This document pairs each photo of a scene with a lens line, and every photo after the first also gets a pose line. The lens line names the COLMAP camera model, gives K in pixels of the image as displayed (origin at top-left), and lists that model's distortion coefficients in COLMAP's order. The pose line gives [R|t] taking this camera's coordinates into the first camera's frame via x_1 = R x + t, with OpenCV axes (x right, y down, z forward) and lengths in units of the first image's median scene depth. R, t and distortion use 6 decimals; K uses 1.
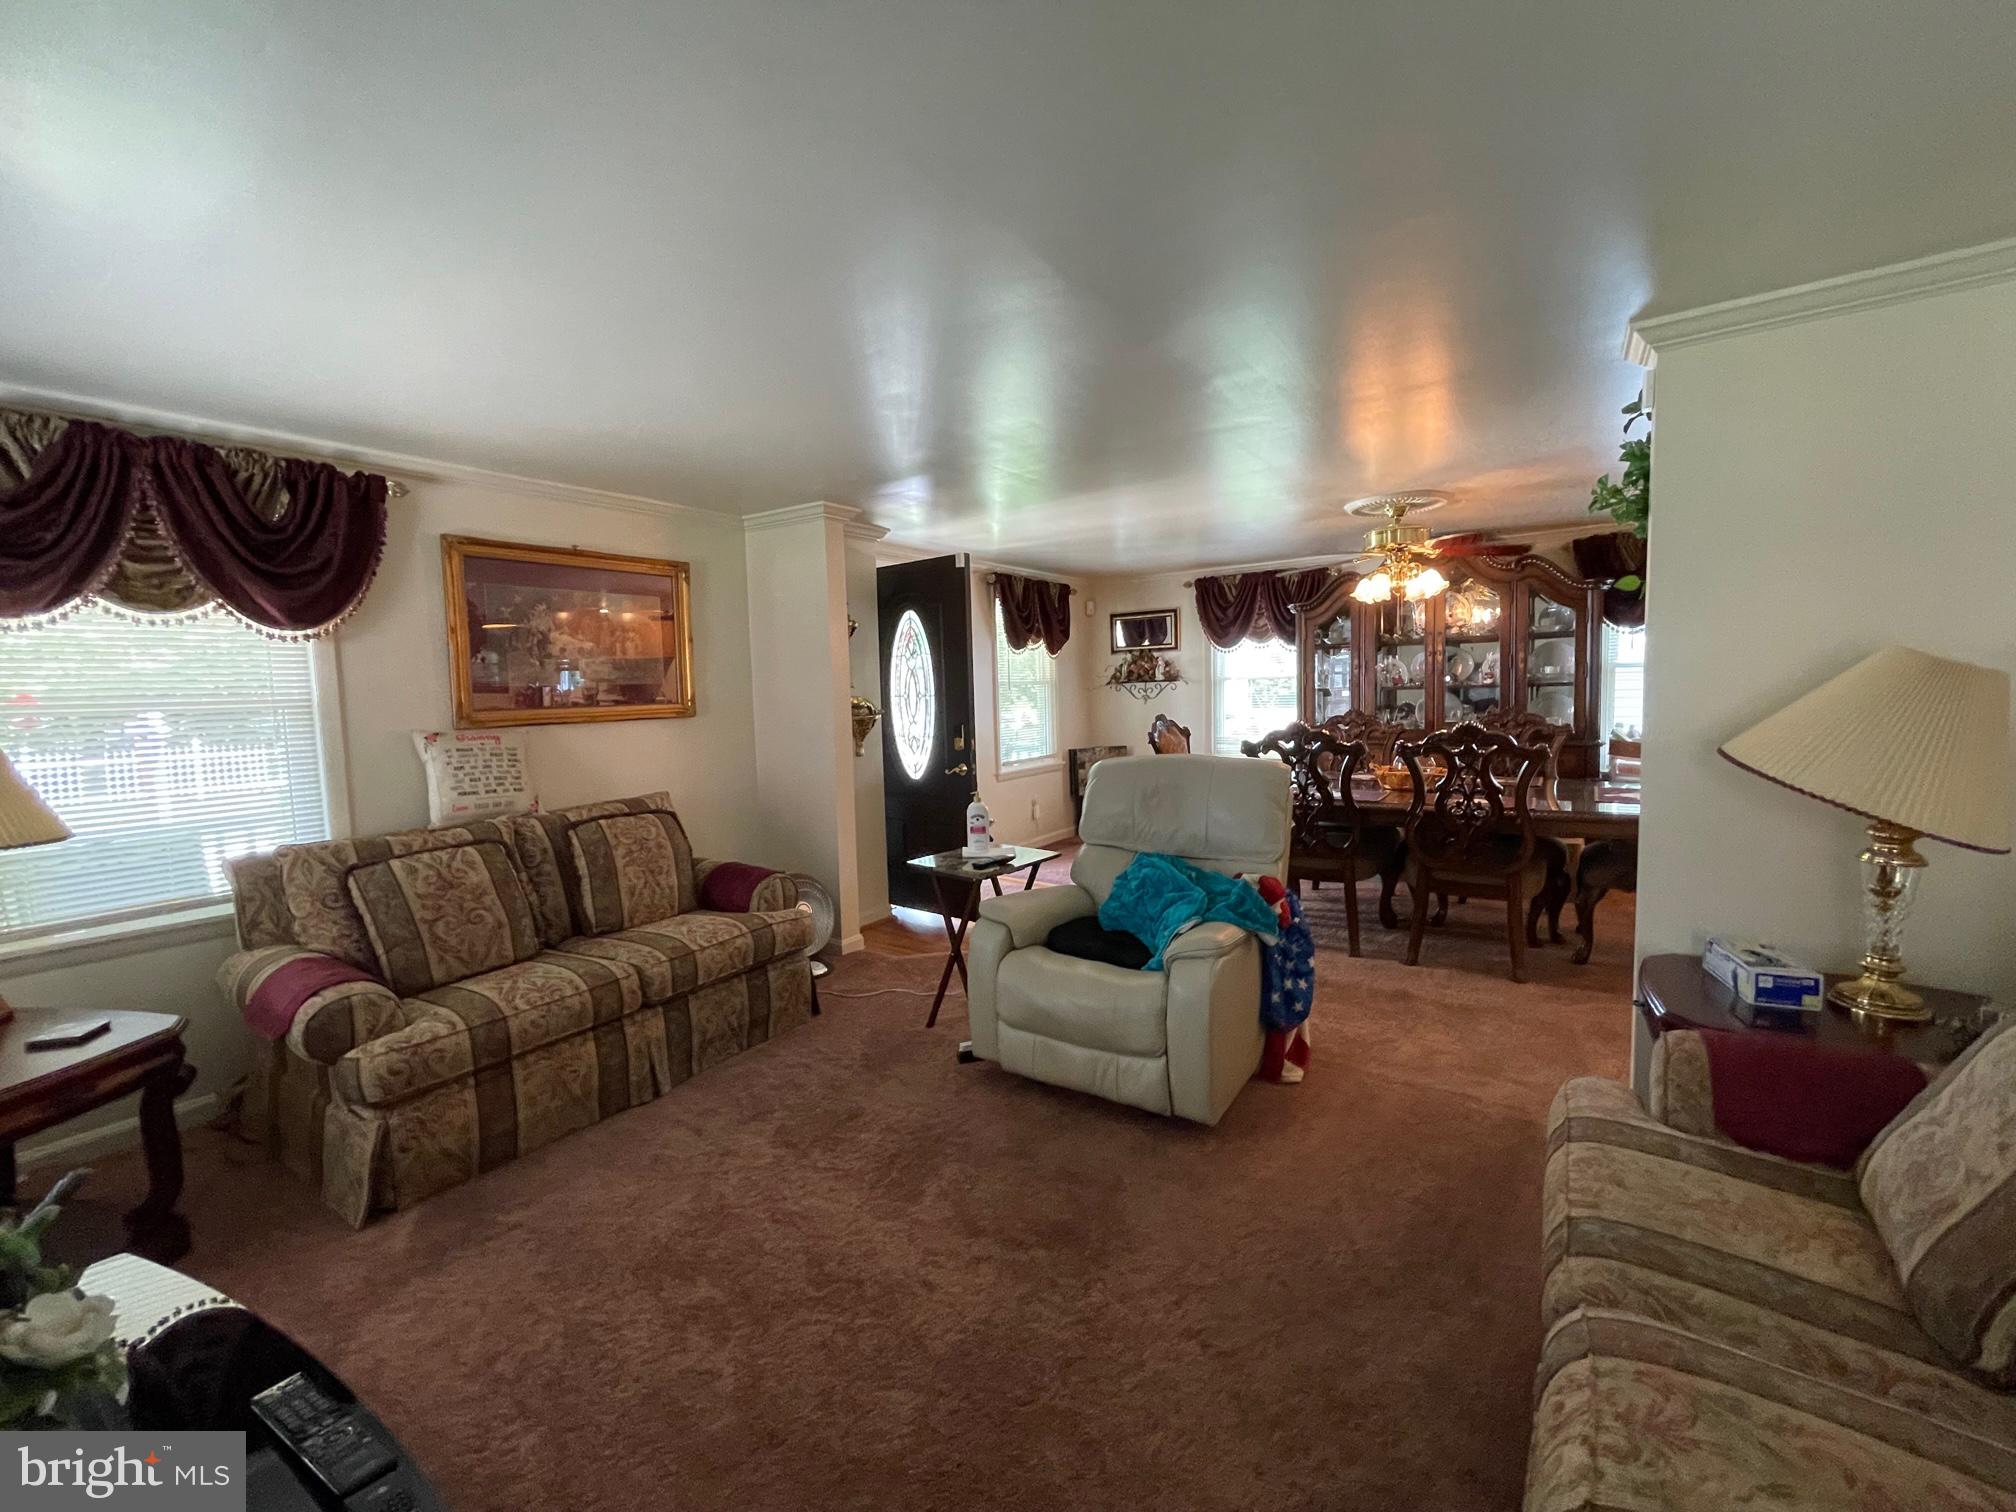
lens RADIAL K [[816.8, 0, 1000.9], [0, 816.8, 756.5], [0, 0, 1]] dist [-0.001632, -0.000018]
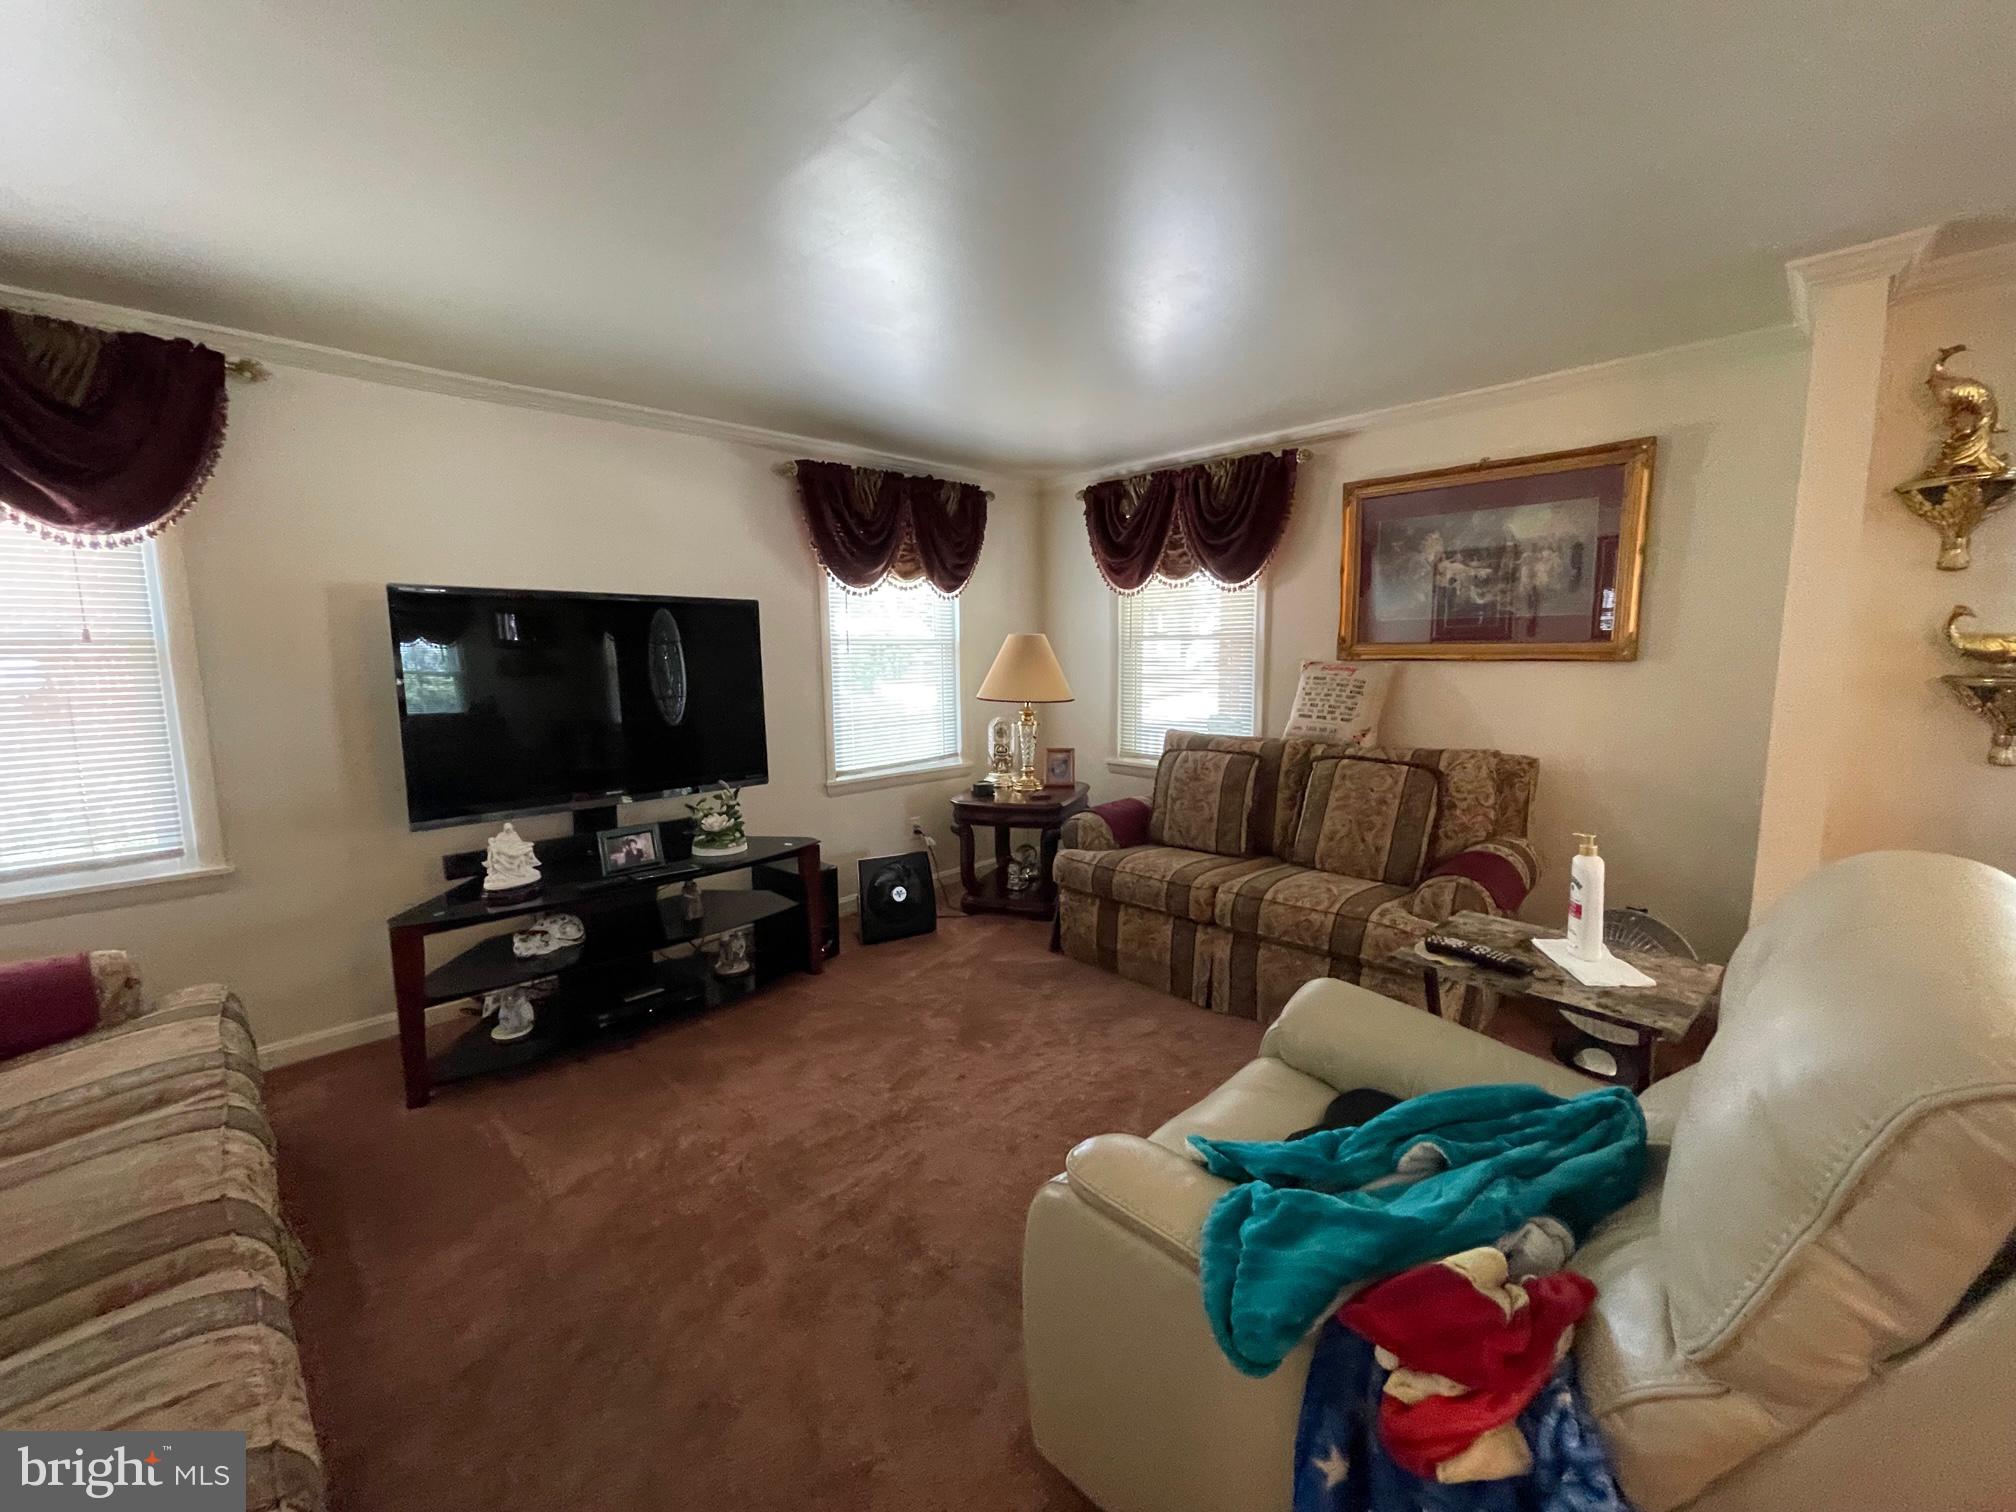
lens RADIAL K [[816.8, 0, 1000.7], [0, 816.8, 753.1], [0, 0, 1]] dist [-0.001632, -0.000018]
pose [[-0.178524, 0.164684, -0.970056, 0.597194], [-0.058599, 0.982364, 0.177558, -0.089765], [0.982189, 0.088543, -0.165726, 0.827994]]
